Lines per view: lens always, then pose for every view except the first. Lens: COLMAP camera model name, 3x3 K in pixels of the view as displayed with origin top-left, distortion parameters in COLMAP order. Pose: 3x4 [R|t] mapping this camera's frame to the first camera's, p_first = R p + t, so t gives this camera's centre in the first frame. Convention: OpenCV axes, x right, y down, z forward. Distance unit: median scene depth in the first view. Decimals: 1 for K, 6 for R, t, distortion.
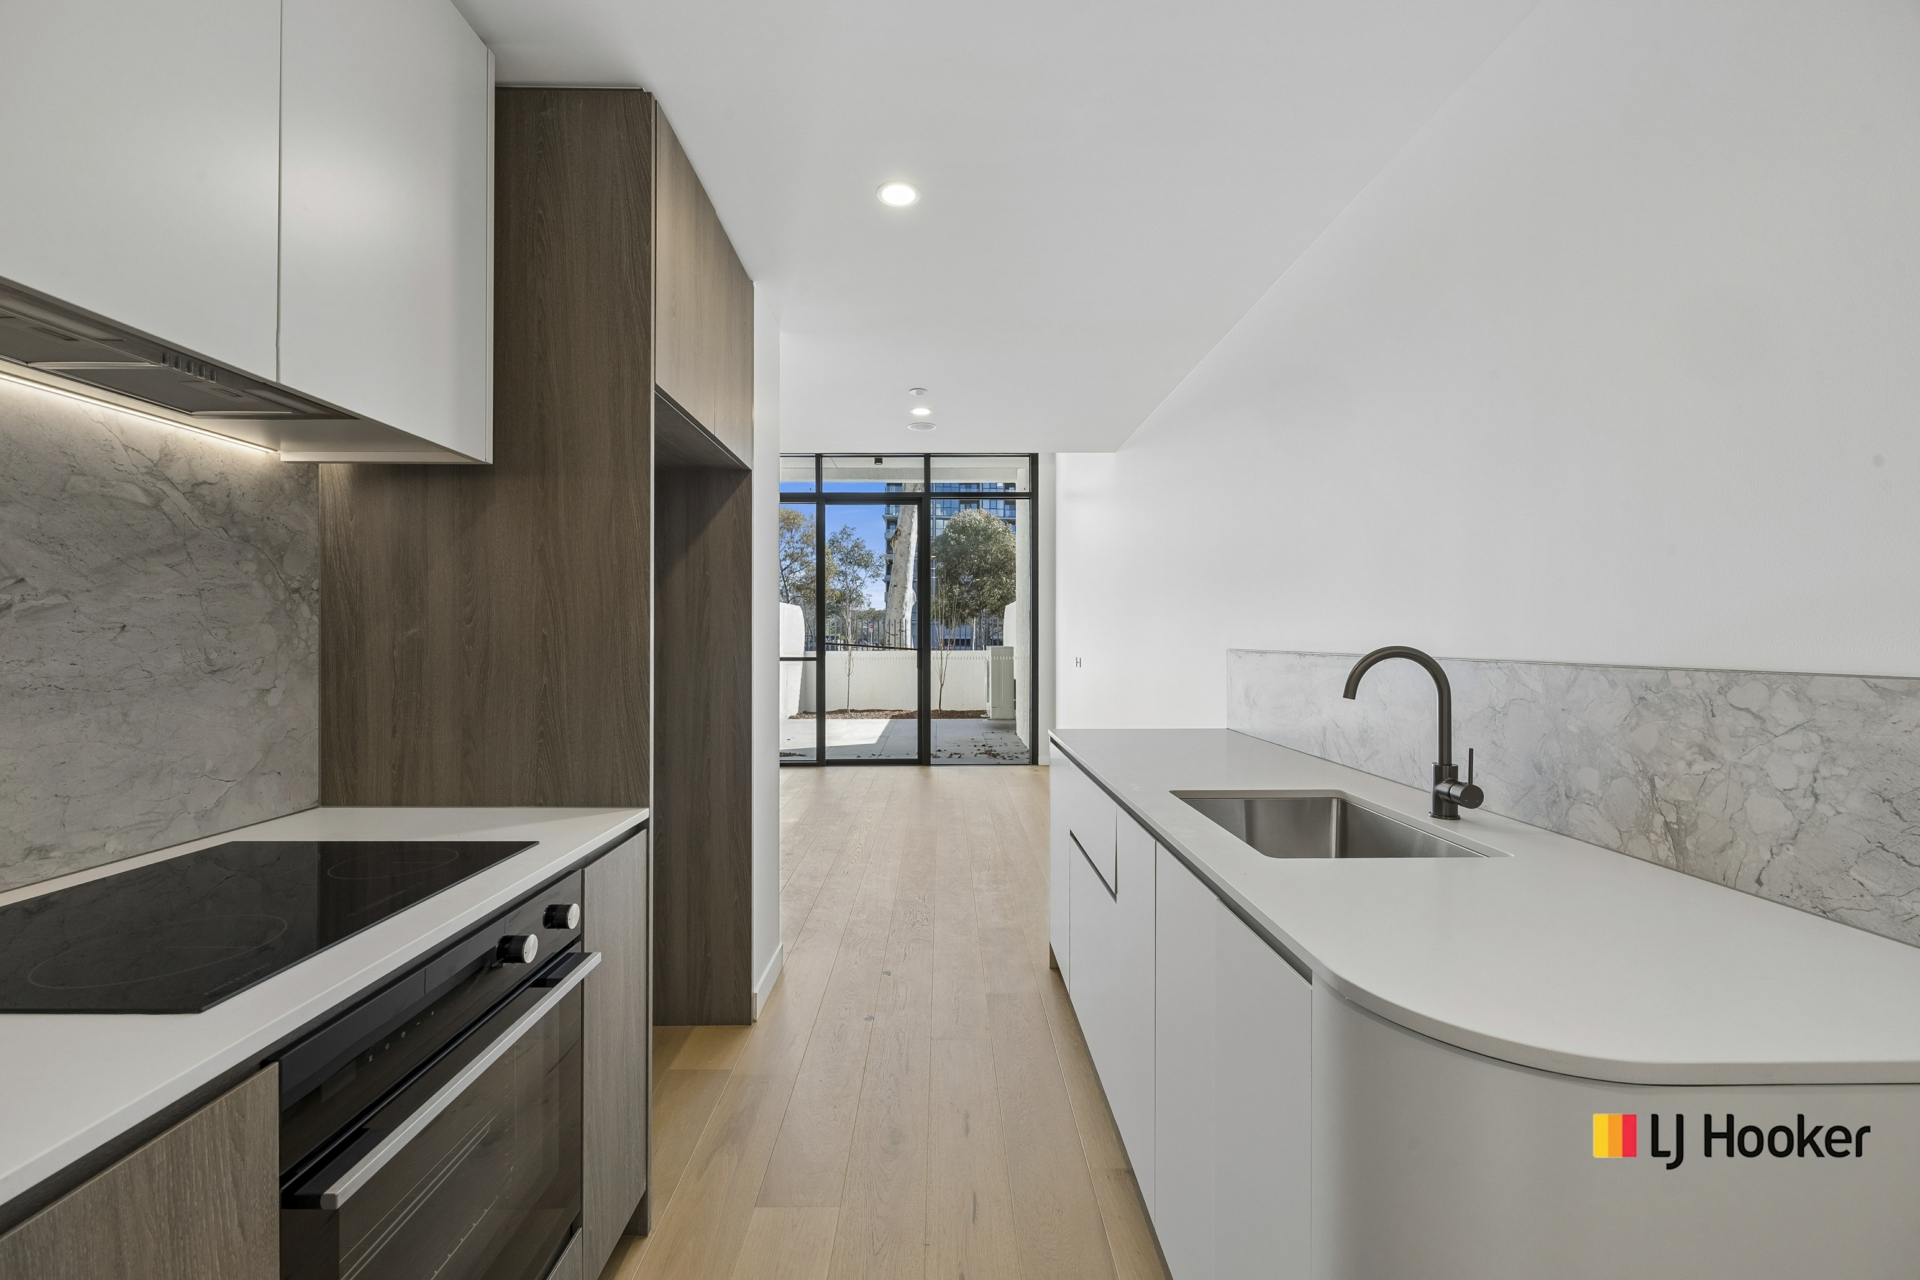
lens RADIAL K [[757.0, 0, 959.4], [0, 757.0, 645.5], [0, 0, 1]] dist [0.003493, 0.000104]
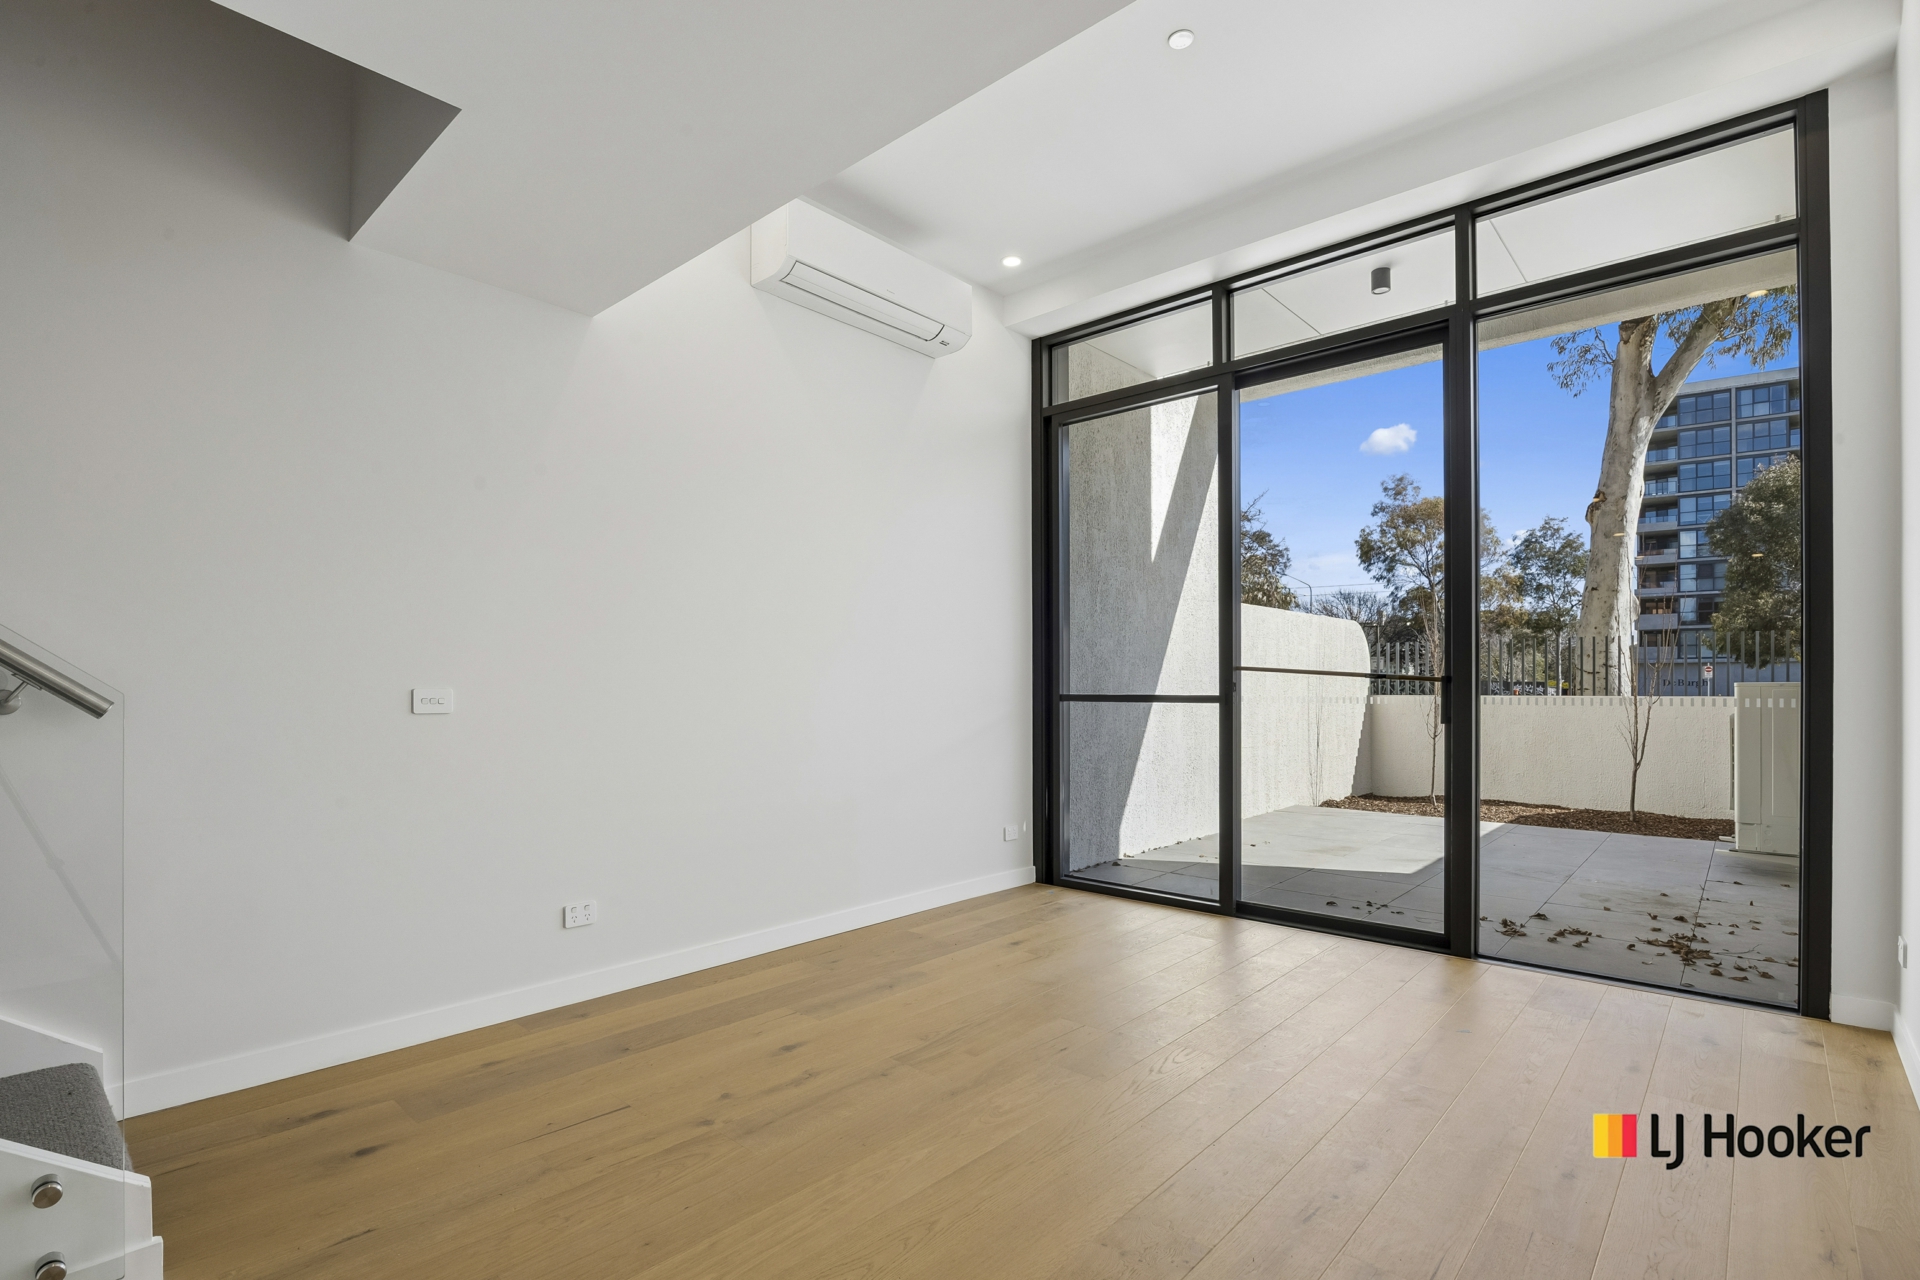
lens RADIAL K [[903.3, 0, 948.8], [0, 903.3, 690.0], [0, 0, 1]] dist [-0.013642, 0.000153]
pose [[0.725117, 0.001336, -0.688624, 0.015170], [-0.005437, 0.999978, -0.003785, 0.002399], [0.688604, 0.006488, 0.725109, 0.073392]]
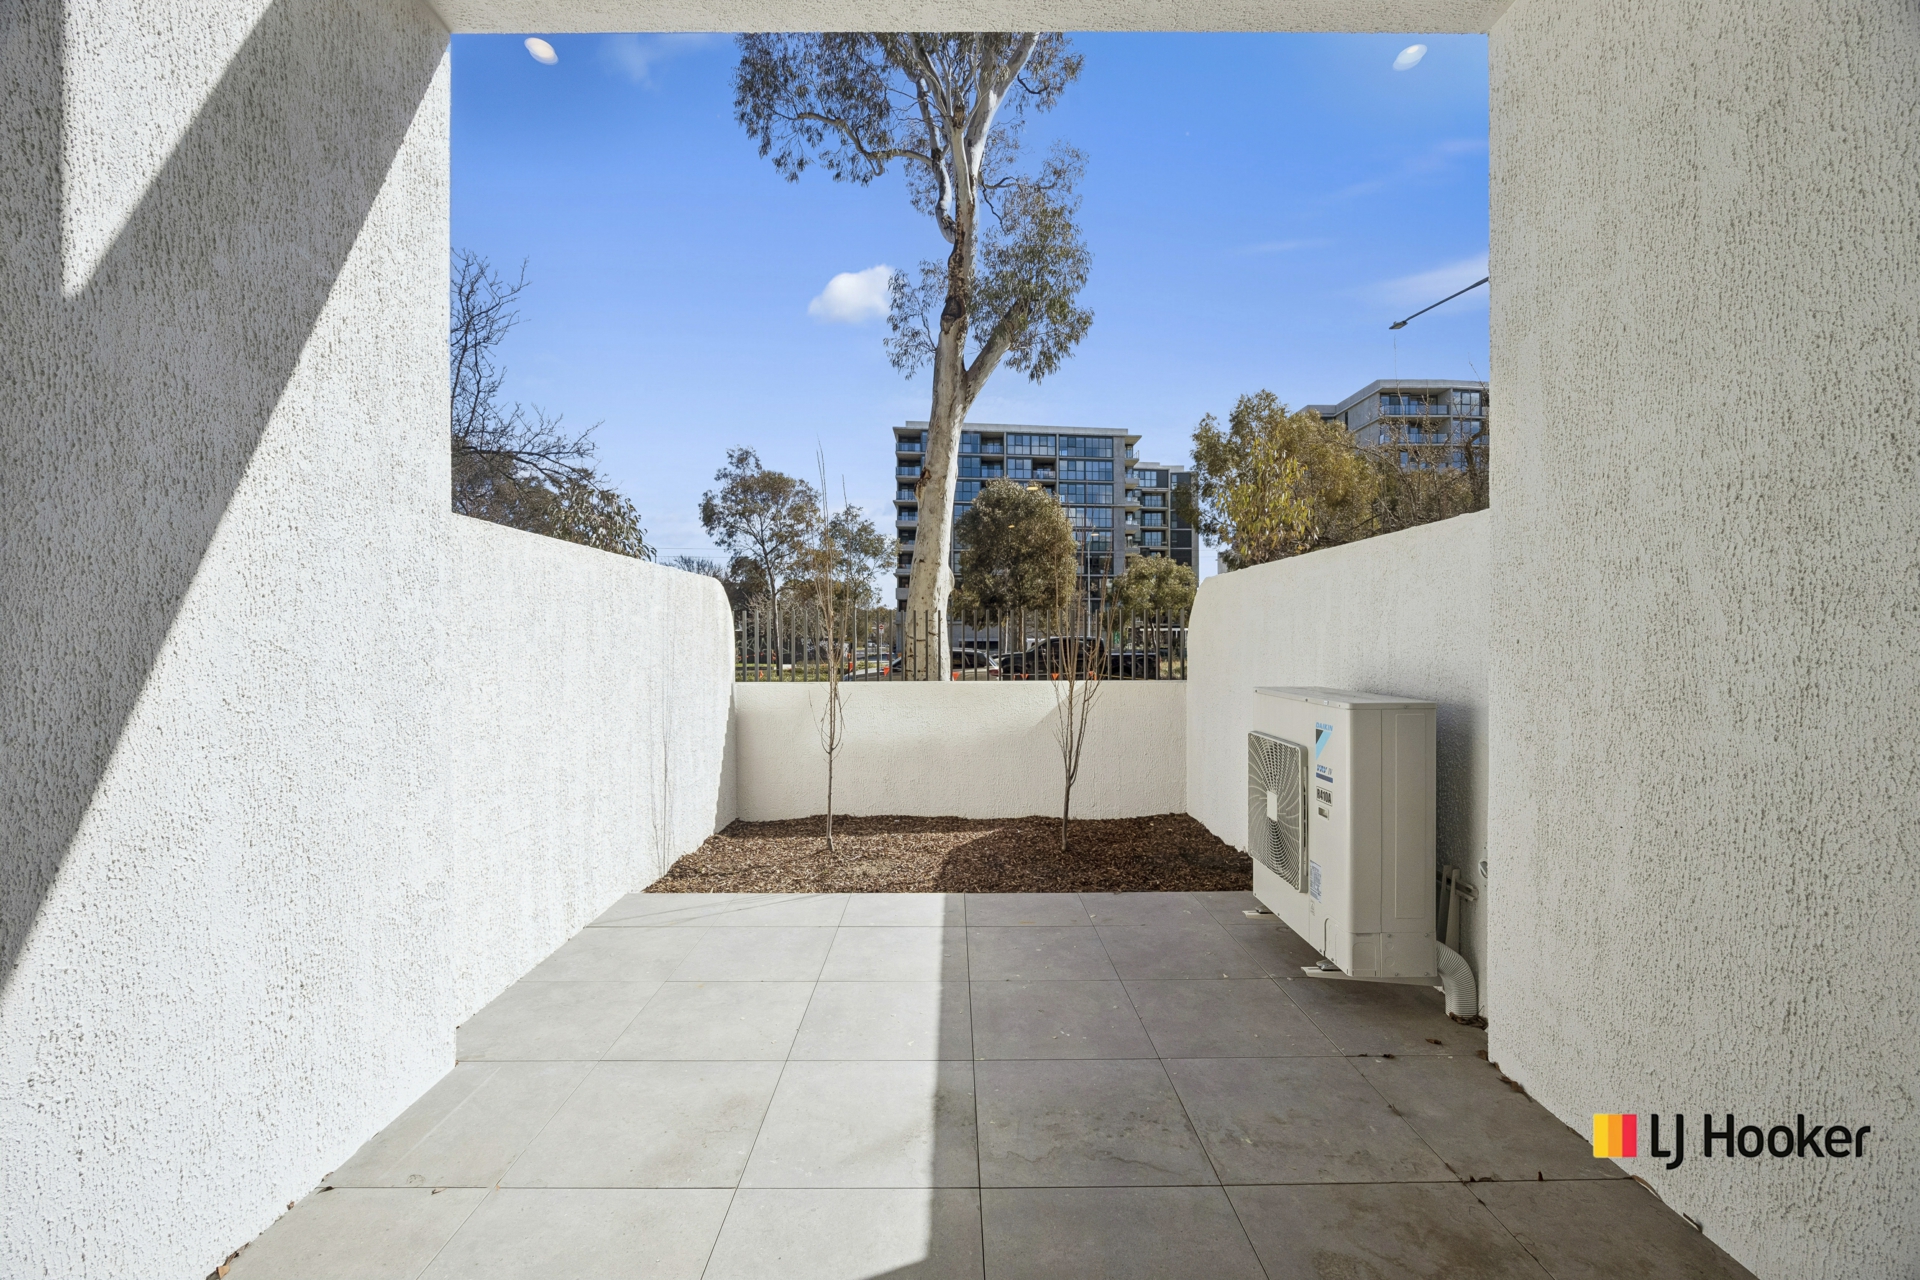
lens RADIAL K [[813.7, 0, 951.9], [0, 813.7, 641.1], [0, 0, 1]] dist [-0.002178, -0.000052]
pose [[0.999575, -0.002399, -0.029046, -0.019219], [0.002174, 0.999967, -0.007777, -0.003857], [0.029064, 0.007711, 0.999548, 0.161221]]
